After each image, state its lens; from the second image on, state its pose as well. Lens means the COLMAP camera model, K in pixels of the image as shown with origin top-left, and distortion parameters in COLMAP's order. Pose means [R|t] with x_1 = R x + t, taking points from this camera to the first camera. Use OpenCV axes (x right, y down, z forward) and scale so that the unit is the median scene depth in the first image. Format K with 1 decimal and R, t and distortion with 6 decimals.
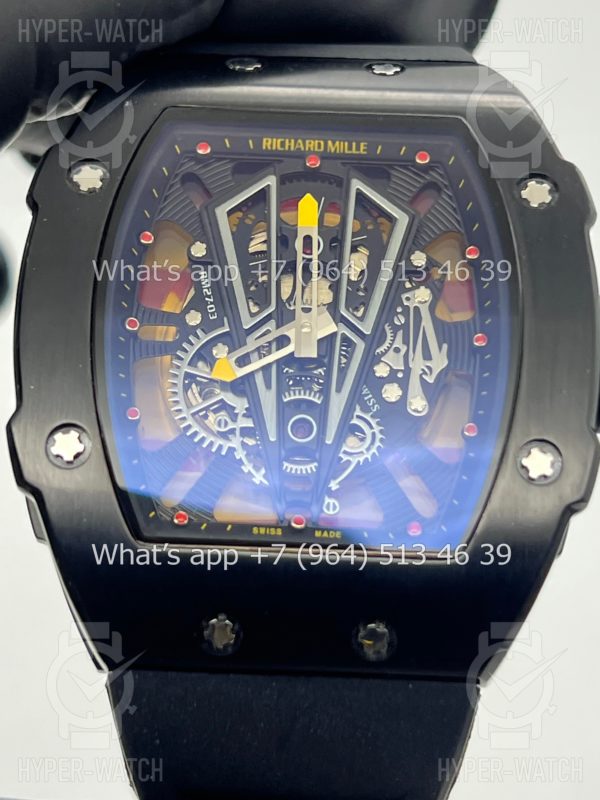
lens RADIAL K [[1853.1, 0, 300.0], [0, 1853.1, 400.0], [0, 0, 1]] dist [0.210525, -0.132357]
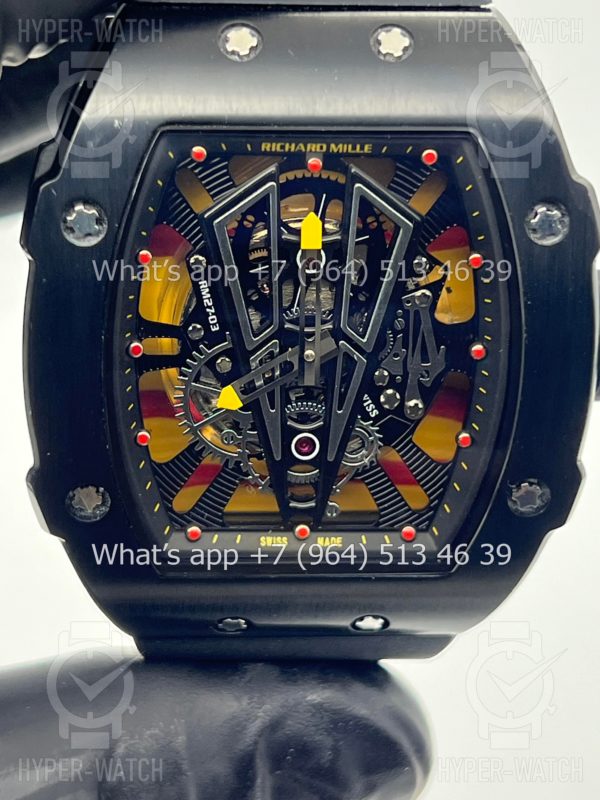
lens RADIAL K [[1902.6, 0, 282.9], [0, 1902.6, 398.9], [0, 0, 1]] dist [0.213419, -0.161124]
pose [[0.998063, -0.029593, 0.054714, -0.067341], [-0.010310, 0.788718, 0.614669, -0.644811], [-0.061344, -0.614043, 0.786885, 0.162581]]
